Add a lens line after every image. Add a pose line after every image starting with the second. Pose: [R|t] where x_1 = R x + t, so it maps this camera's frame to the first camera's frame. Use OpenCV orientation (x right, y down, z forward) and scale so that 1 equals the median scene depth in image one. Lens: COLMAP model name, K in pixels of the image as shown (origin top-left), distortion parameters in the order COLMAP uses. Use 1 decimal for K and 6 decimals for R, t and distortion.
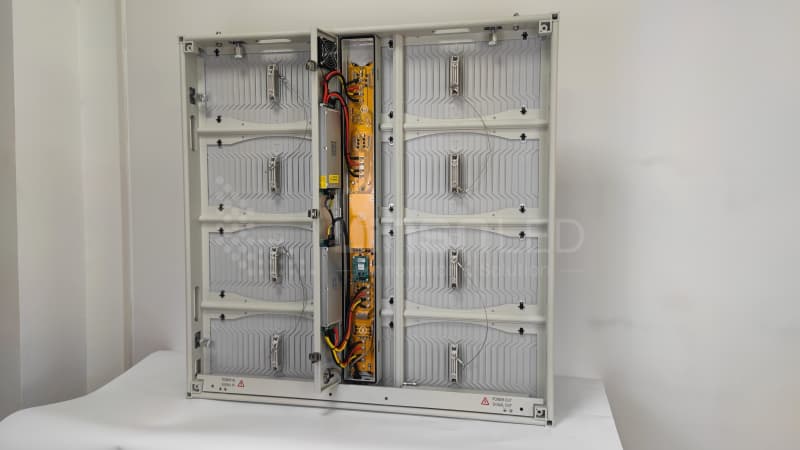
lens RADIAL K [[545.7, 0, 400.0], [0, 545.7, 225.0], [0, 0, 1]] dist [0.040013, -0.001662]
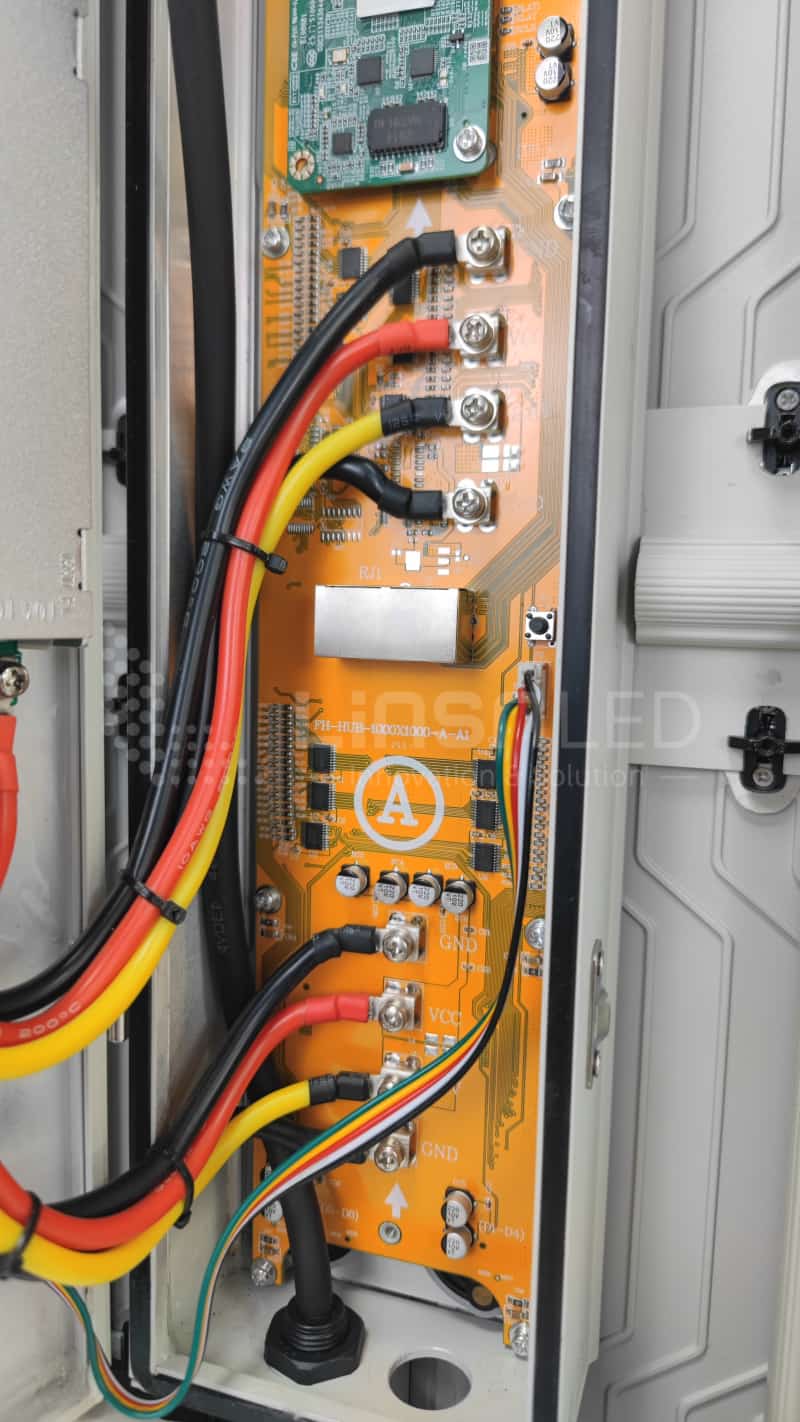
lens RADIAL K [[1004.9, 0, 400.0], [0, 1004.9, 711.0], [0, 0, 1]] dist [-0.001618, -0.002889]
pose [[0.991699, 0.038732, -0.122606, -0.050088], [-0.032079, 0.997928, 0.055781, 0.173325], [0.124513, -0.051385, 0.990887, 0.863762]]
